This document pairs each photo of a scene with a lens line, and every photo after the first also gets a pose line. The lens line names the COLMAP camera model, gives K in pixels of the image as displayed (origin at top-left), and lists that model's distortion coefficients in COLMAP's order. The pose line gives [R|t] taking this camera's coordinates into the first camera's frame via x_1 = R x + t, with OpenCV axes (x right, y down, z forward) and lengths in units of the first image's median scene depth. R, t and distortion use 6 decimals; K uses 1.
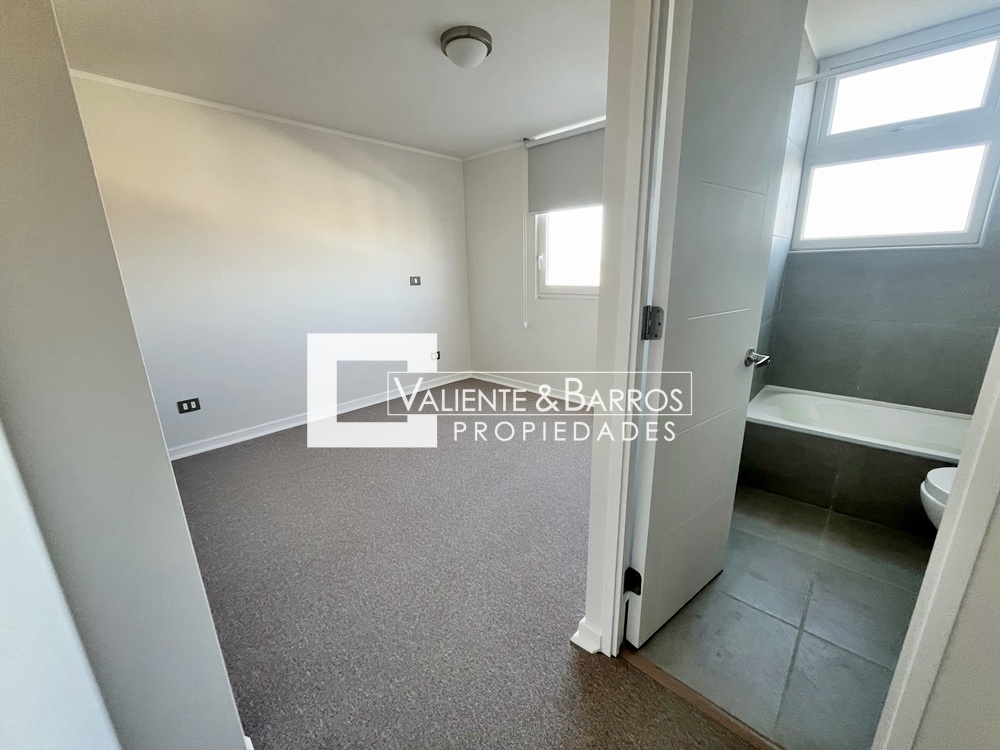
lens RADIAL K [[401.0, 0, 500.2], [0, 401.0, 374.7], [0, 0, 1]] dist [-0.007080, -0.000495]
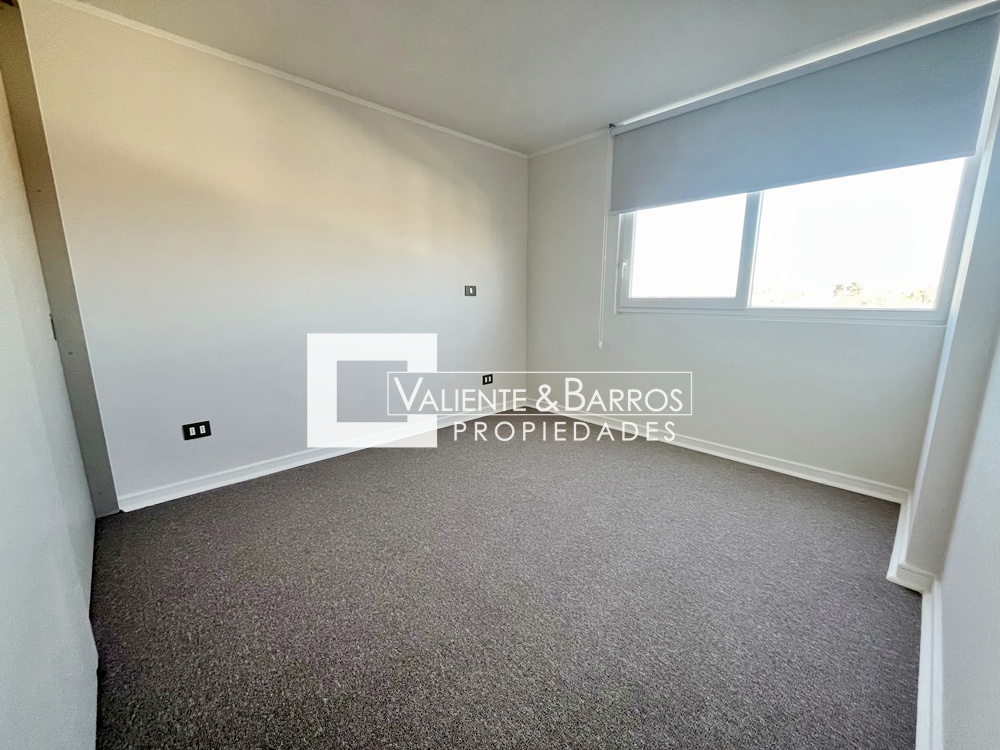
lens RADIAL K [[401.0, 0, 493.8], [0, 401.0, 371.1], [0, 0, 1]] dist [-0.007080, -0.000495]
pose [[0.997219, 0.028935, -0.068676, -0.136138], [-0.034345, 0.996286, -0.078959, 0.003216], [0.066136, 0.081098, 0.994509, 0.230191]]
